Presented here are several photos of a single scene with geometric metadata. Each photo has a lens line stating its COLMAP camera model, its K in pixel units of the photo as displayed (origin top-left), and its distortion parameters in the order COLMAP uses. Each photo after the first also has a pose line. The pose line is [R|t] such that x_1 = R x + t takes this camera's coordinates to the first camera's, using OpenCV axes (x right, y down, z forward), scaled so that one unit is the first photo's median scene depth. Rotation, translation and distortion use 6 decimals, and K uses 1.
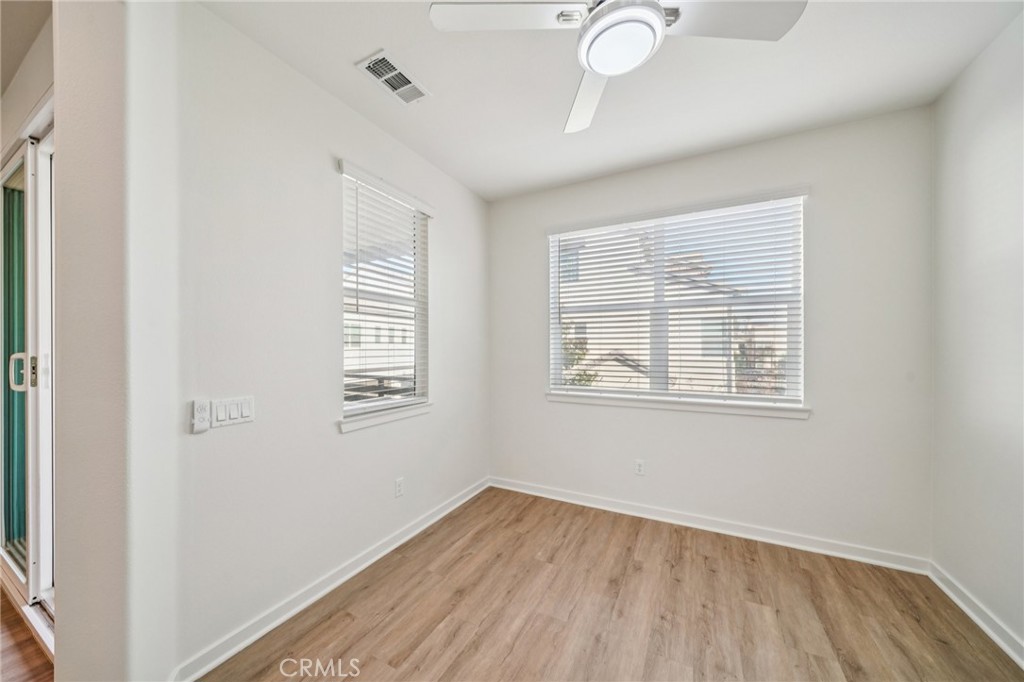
lens RADIAL K [[360.2, 0, 502.4], [0, 360.2, 348.8], [0, 0, 1]] dist [-0.015700, -0.000314]
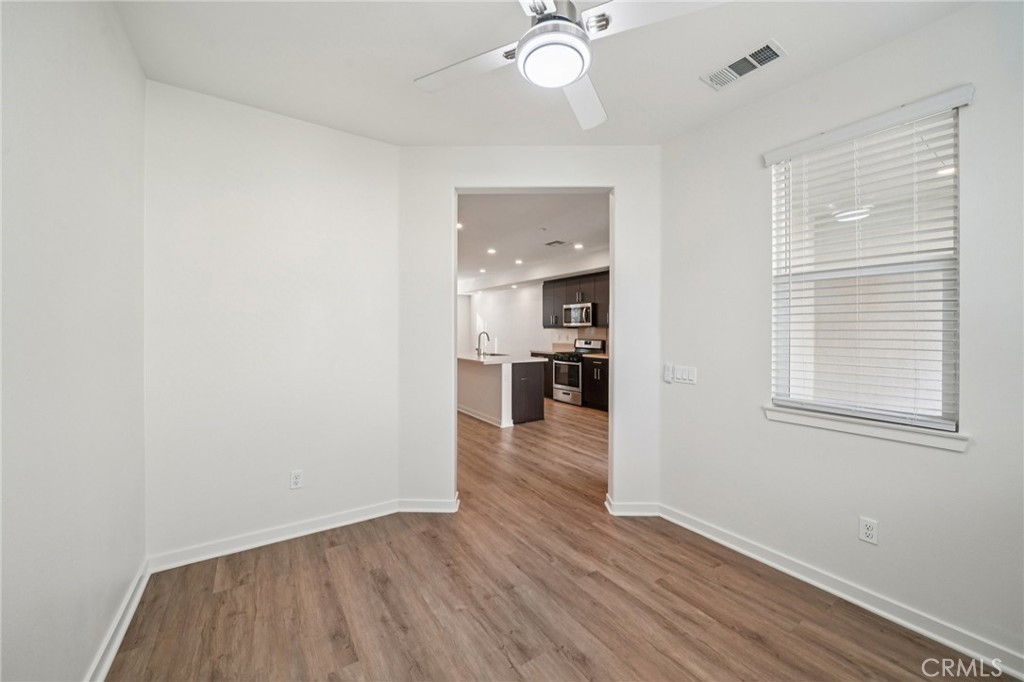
lens RADIAL K [[382.6, 0, 520.3], [0, 382.6, 333.0], [0, 0, 1]] dist [0.000440, -0.000441]
pose [[-0.448341, 0.005697, -0.893844, 1.025951], [-0.003484, 0.999961, 0.008121, -0.021635], [0.893856, 0.006755, -0.448304, 1.030764]]
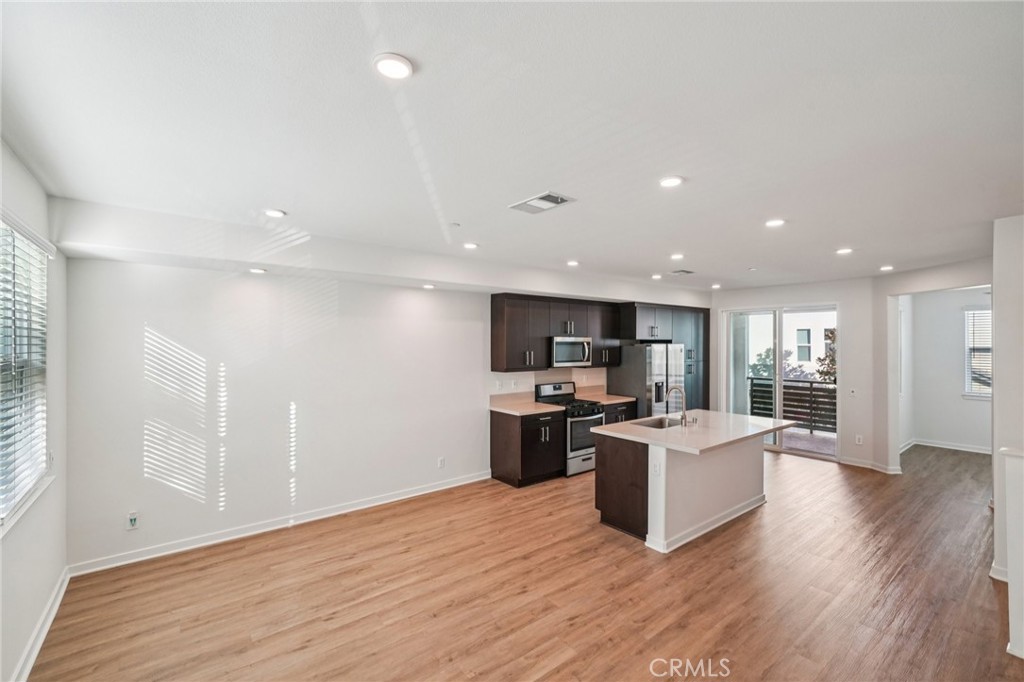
lens RADIAL K [[431.7, 0, 503.8], [0, 431.7, 347.0], [0, 0, 1]] dist [0.002693, 0.000884]
pose [[0.911536, 0.005385, -0.411185, -0.543914], [-0.001654, 0.999954, 0.009429, -0.141933], [0.411217, -0.007915, 0.911503, -1.398050]]
